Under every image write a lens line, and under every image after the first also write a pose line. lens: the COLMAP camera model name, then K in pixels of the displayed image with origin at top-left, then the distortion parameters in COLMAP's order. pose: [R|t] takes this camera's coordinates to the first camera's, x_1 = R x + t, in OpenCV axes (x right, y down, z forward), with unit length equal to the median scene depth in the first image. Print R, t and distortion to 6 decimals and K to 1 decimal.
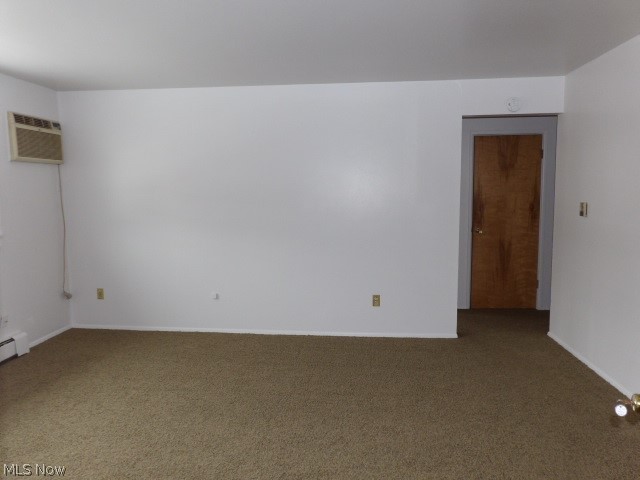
lens RADIAL K [[452.4, 0, 320.0], [0, 452.4, 240.0], [0, 0, 1]] dist [-0.002218, -0.002805]
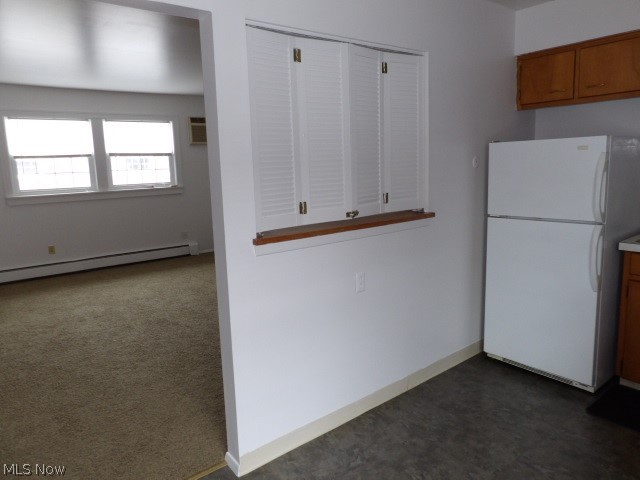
lens RADIAL K [[461.6, 0, 317.6], [0, 461.6, 234.3], [0, 0, 1]] dist [-0.000155, -0.001717]
pose [[0.700987, 0.099107, -0.706254, 0.894629], [-0.052514, 0.994782, 0.087474, -0.010008], [0.711238, -0.024230, 0.702534, 0.071075]]
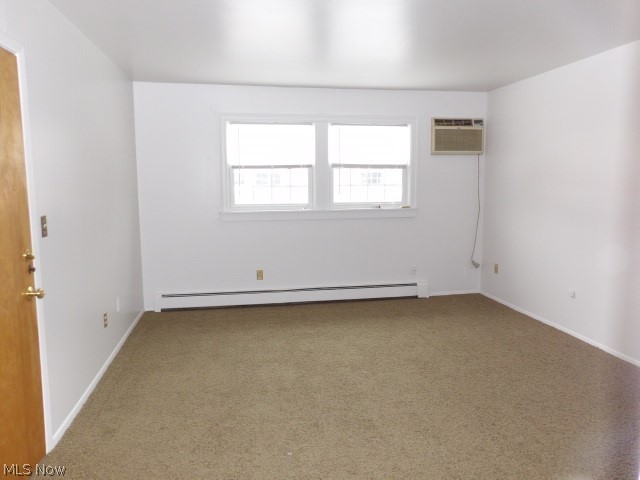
lens RADIAL K [[461.6, 0, 317.6], [0, 461.6, 234.3], [0, 0, 1]] dist [-0.000155, -0.001717]
pose [[0.281257, 0.112603, -0.953003, 0.518050], [-0.099721, 0.991145, 0.087680, -0.023540], [0.954437, 0.070374, 0.289996, 0.267888]]
